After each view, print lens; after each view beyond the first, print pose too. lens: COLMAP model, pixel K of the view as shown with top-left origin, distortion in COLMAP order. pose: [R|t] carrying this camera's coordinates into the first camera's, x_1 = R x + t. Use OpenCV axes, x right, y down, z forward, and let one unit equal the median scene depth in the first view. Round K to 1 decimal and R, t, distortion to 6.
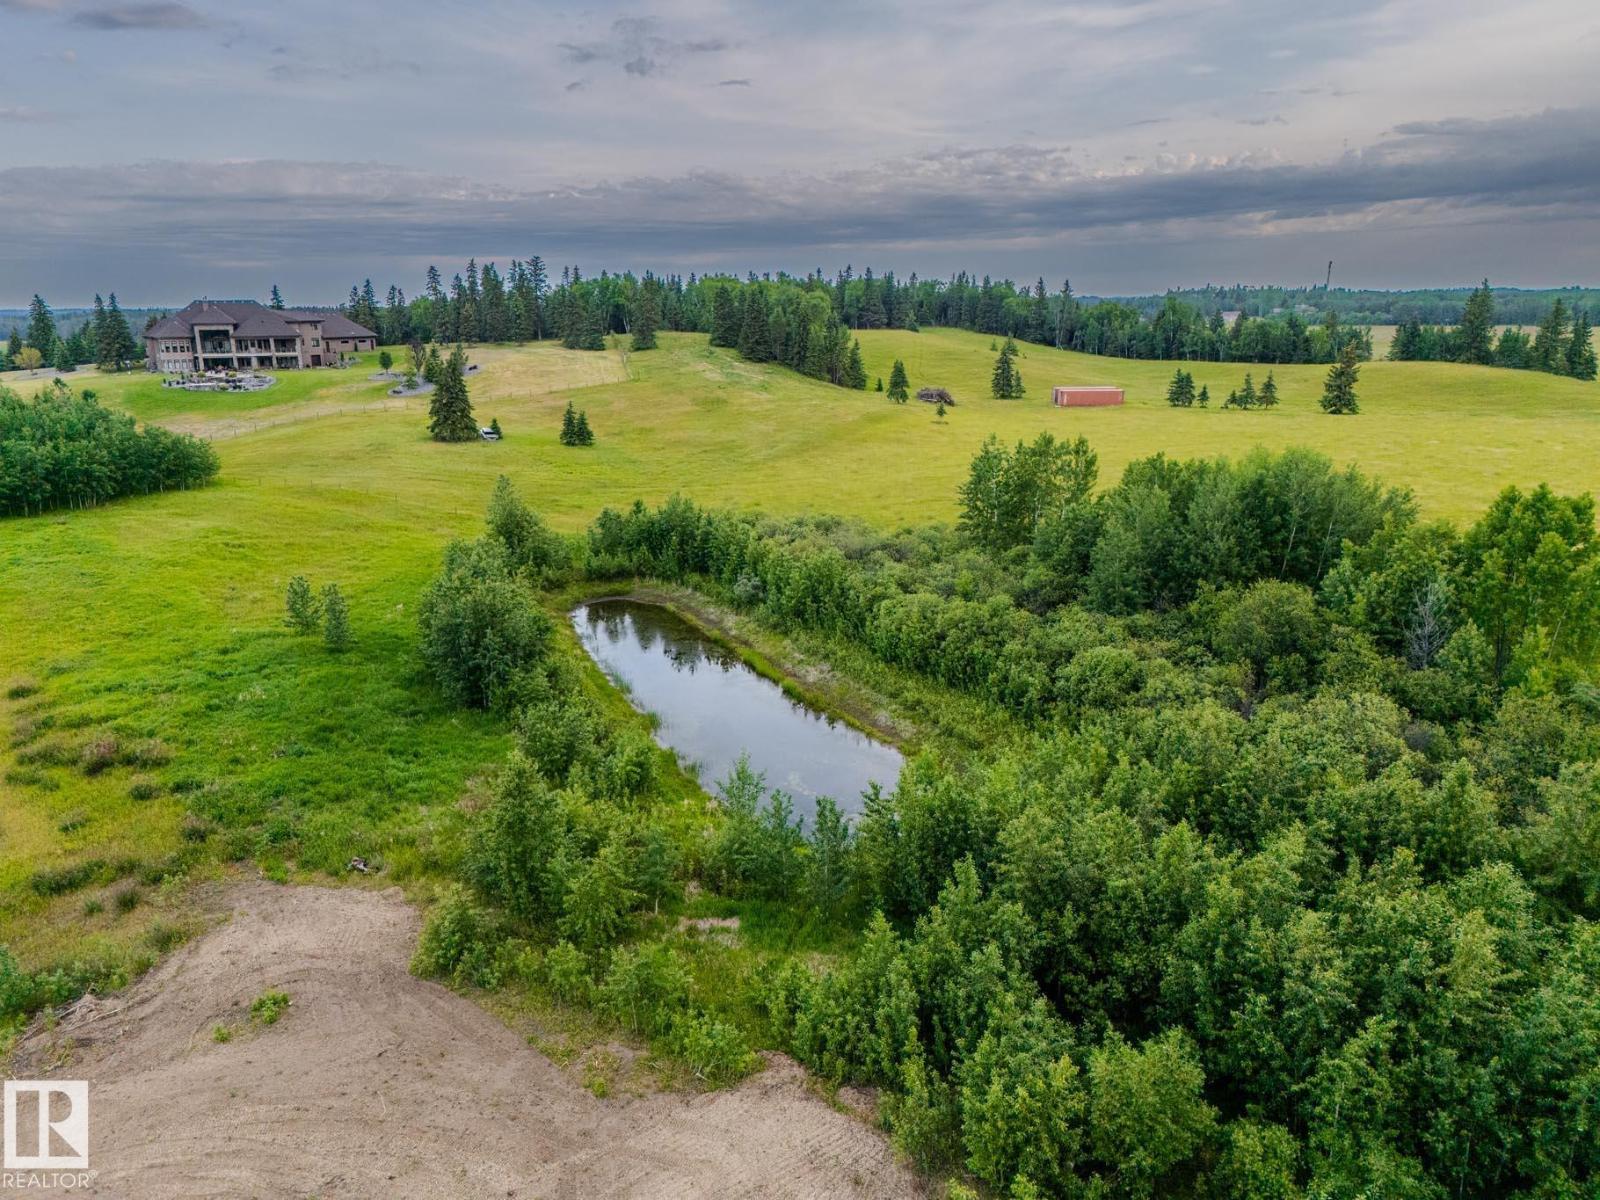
lens RADIAL K [[1159.2, 0, 800.0], [0, 1159.2, 600.0], [0, 0, 1]] dist [0.081073, -0.095159]
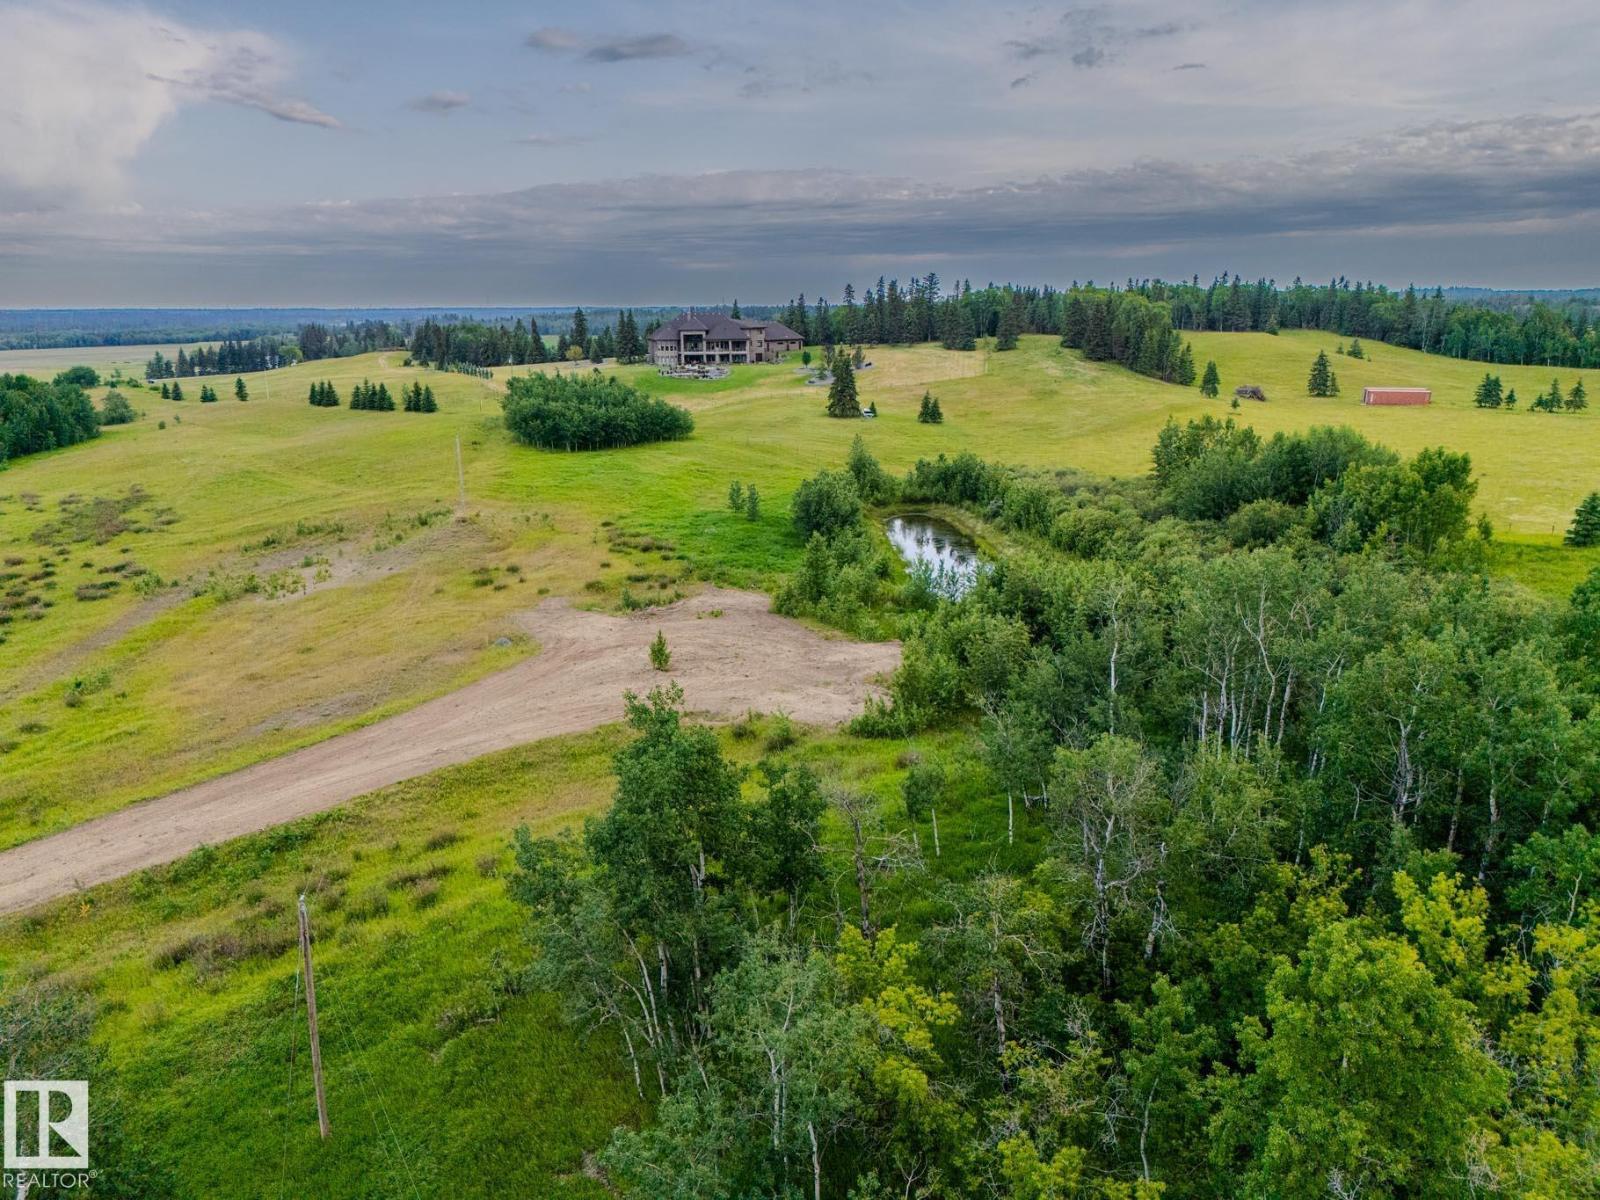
lens RADIAL K [[1159.2, 0, 800.0], [0, 1159.2, 600.0], [0, 0, 1]] dist [0.081073, -0.095159]
pose [[0.938643, 0.084719, -0.334324, 0.107816], [-0.083463, 0.996346, 0.018150, 0.047454], [0.334640, 0.010867, 0.942283, -0.252168]]
